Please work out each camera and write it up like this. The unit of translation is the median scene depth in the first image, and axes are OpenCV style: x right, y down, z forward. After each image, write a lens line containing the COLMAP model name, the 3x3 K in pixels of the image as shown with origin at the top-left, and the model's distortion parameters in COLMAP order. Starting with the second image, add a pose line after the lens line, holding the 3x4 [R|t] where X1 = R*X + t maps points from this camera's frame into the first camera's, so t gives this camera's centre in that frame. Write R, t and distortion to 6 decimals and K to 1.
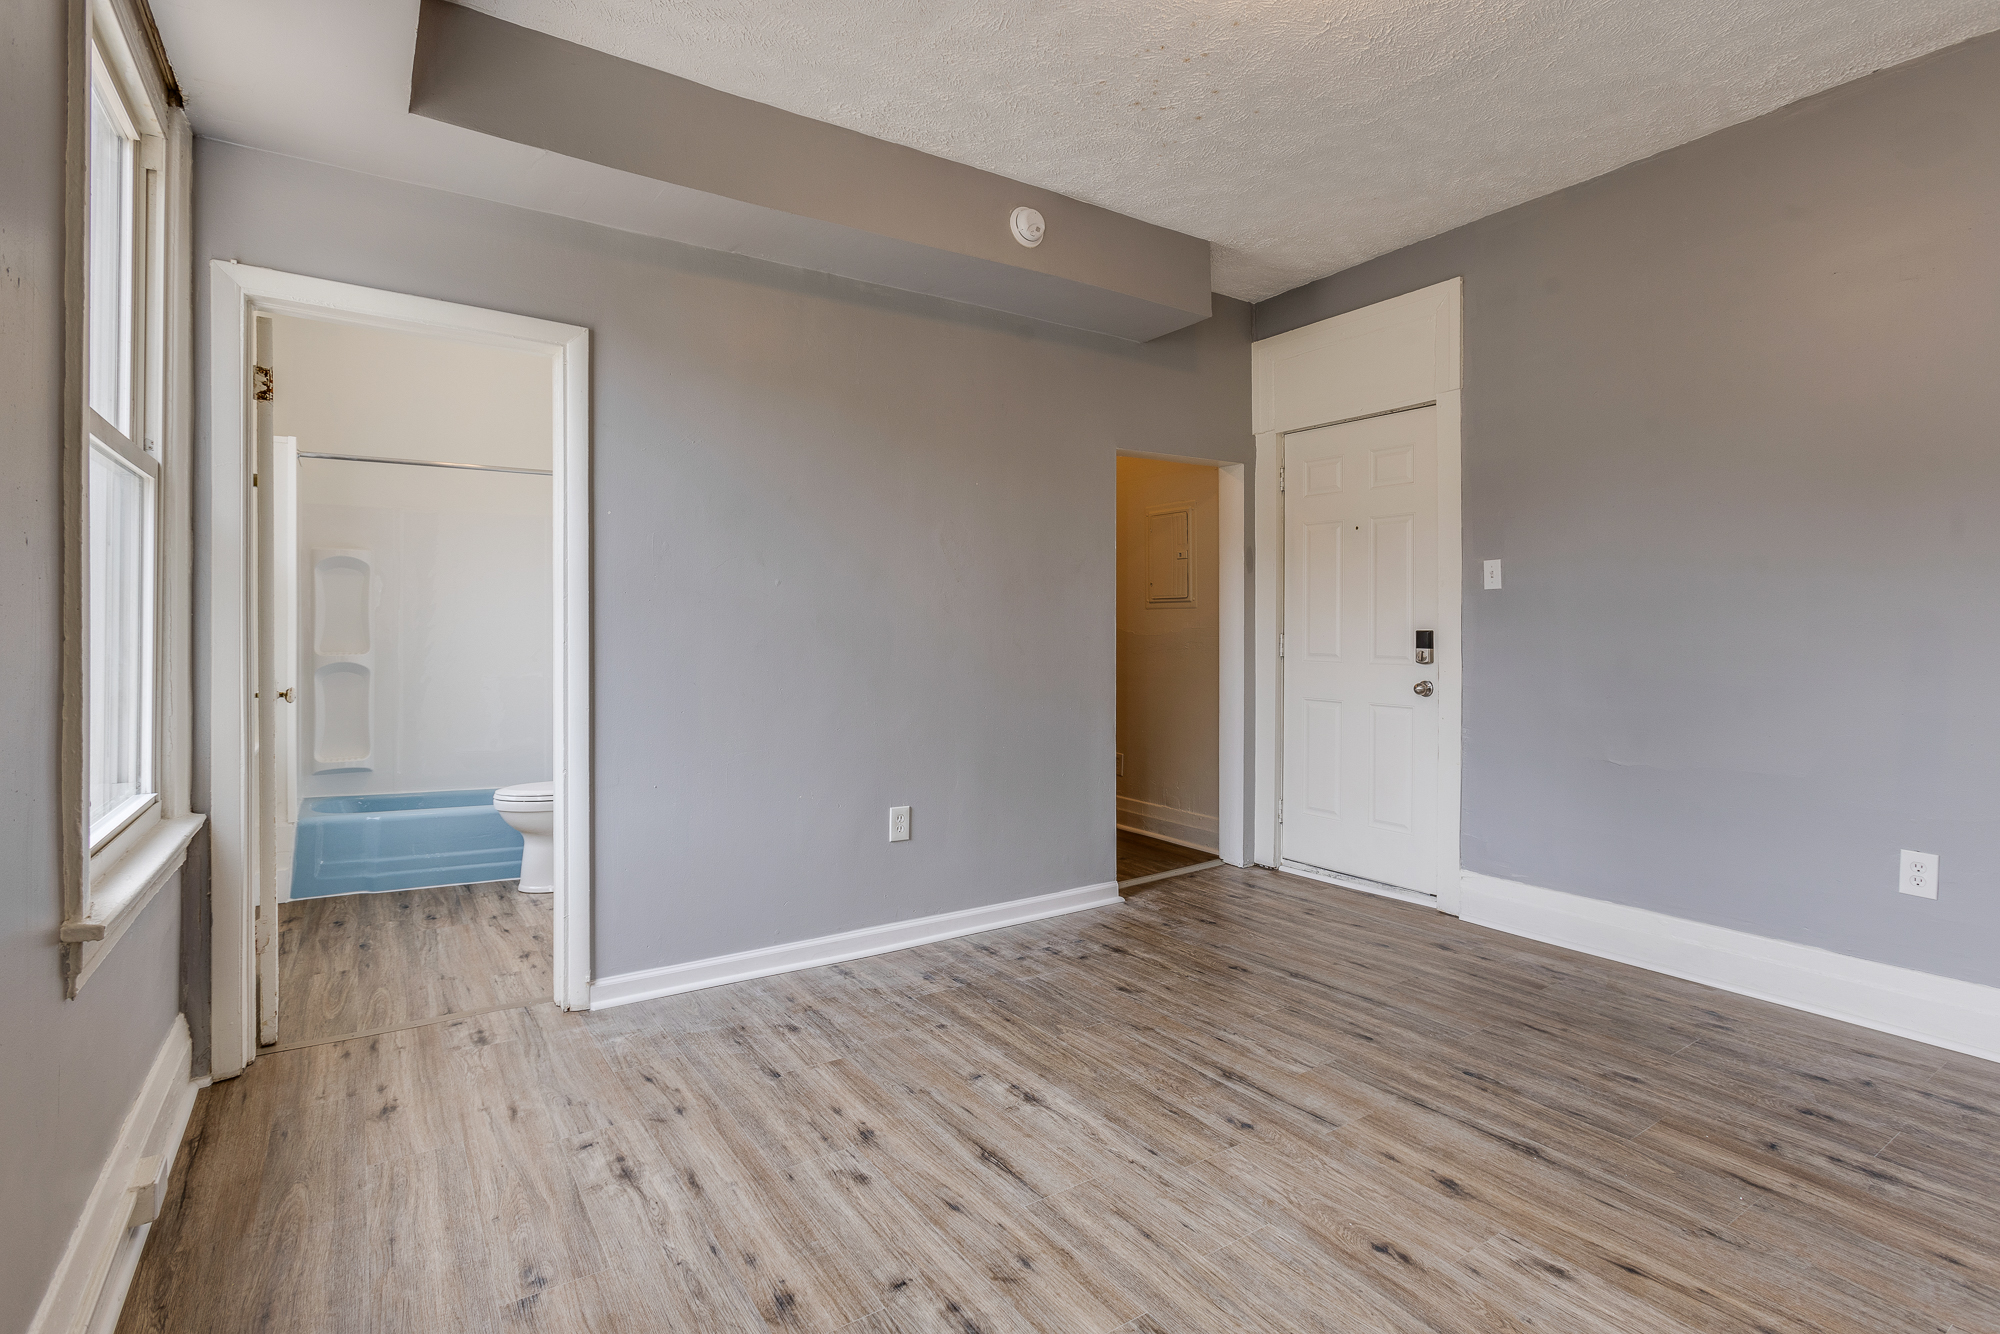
lens RADIAL K [[1003.7, 0, 1062.8], [0, 1003.7, 618.6], [0, 0, 1]] dist [-0.001897, 0.000583]
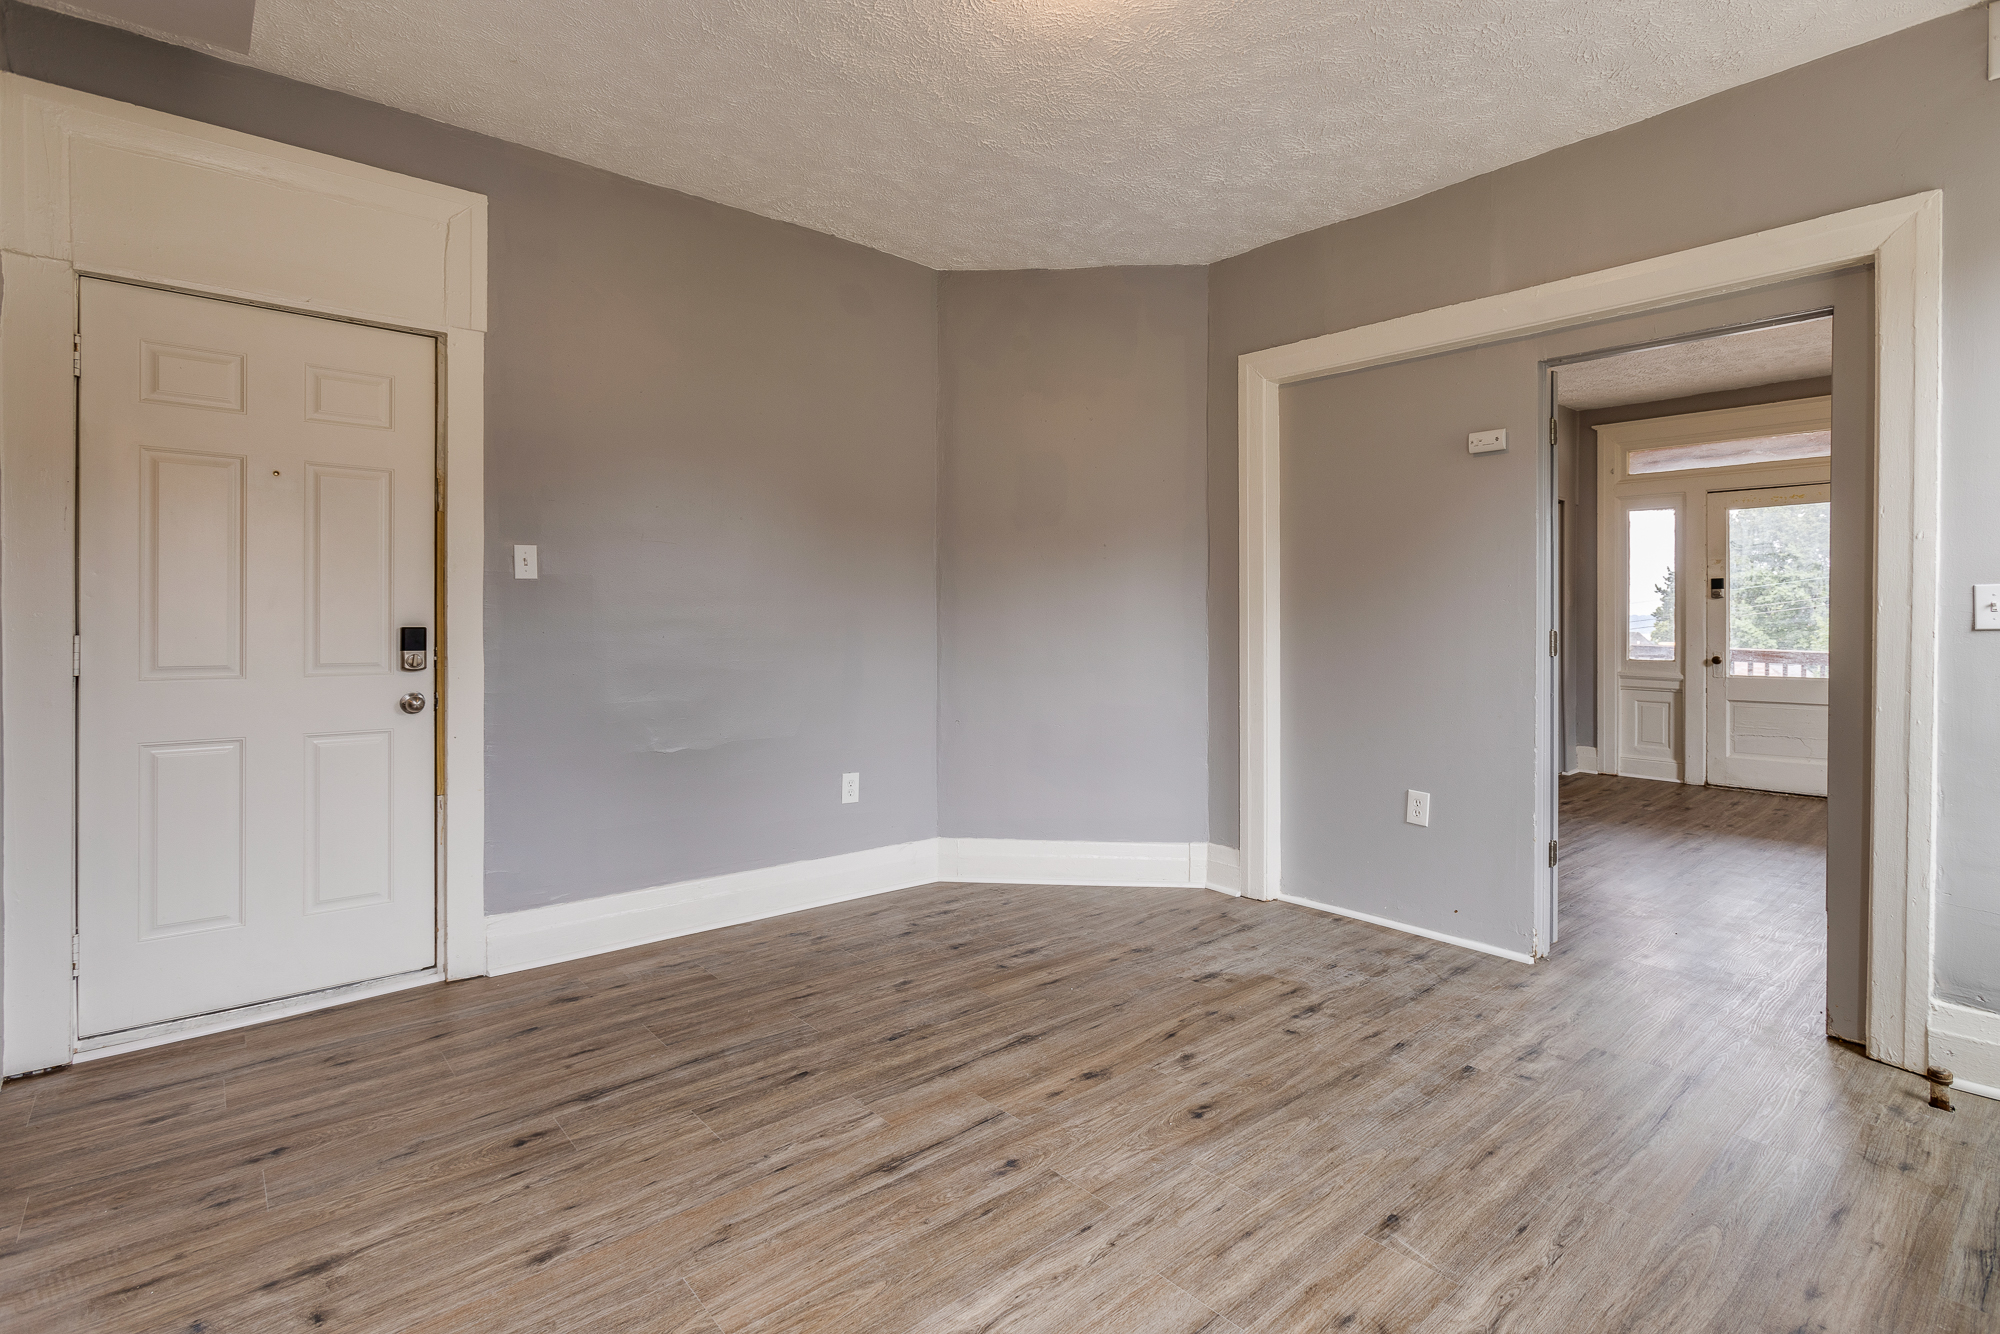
lens RADIAL K [[958.2, 0, 958.9], [0, 958.2, 626.5], [0, 0, 1]] dist [-0.018696, 0.012118]
pose [[-0.071447, -0.002862, 0.997440, -0.550206], [-0.006879, 0.999974, 0.002377, 0.009461], [-0.997421, -0.006691, -0.071465, 0.896262]]
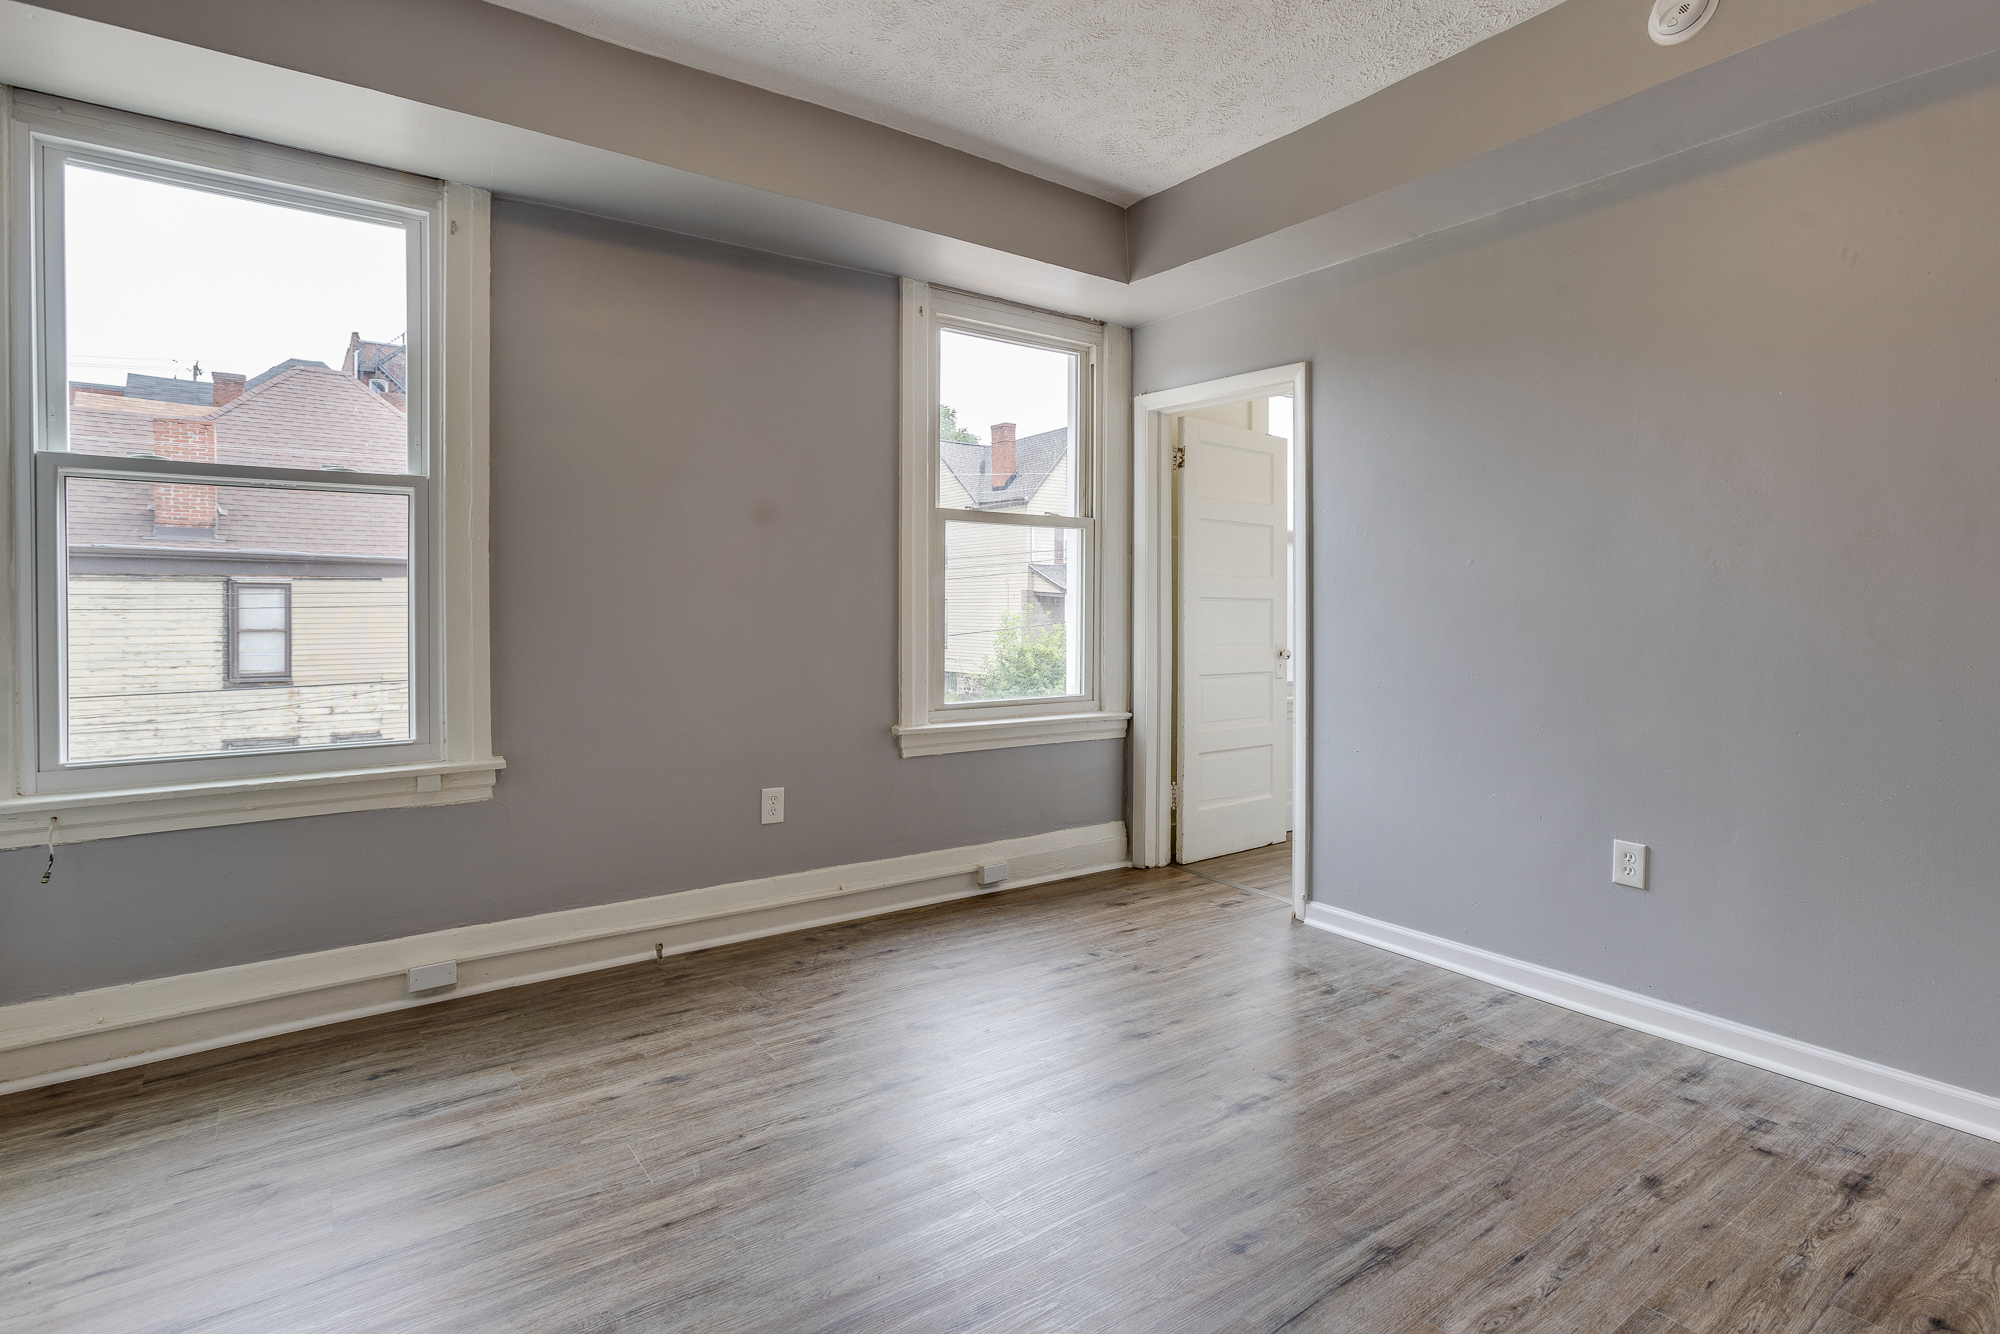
lens RADIAL K [[958.2, 0, 958.9], [0, 958.2, 626.5], [0, 0, 1]] dist [-0.018696, 0.012118]
pose [[-0.018429, 0.015940, -0.999703, 0.732375], [0.003805, 0.999867, 0.015872, 0.012267], [0.999823, -0.003511, -0.018487, 0.643775]]
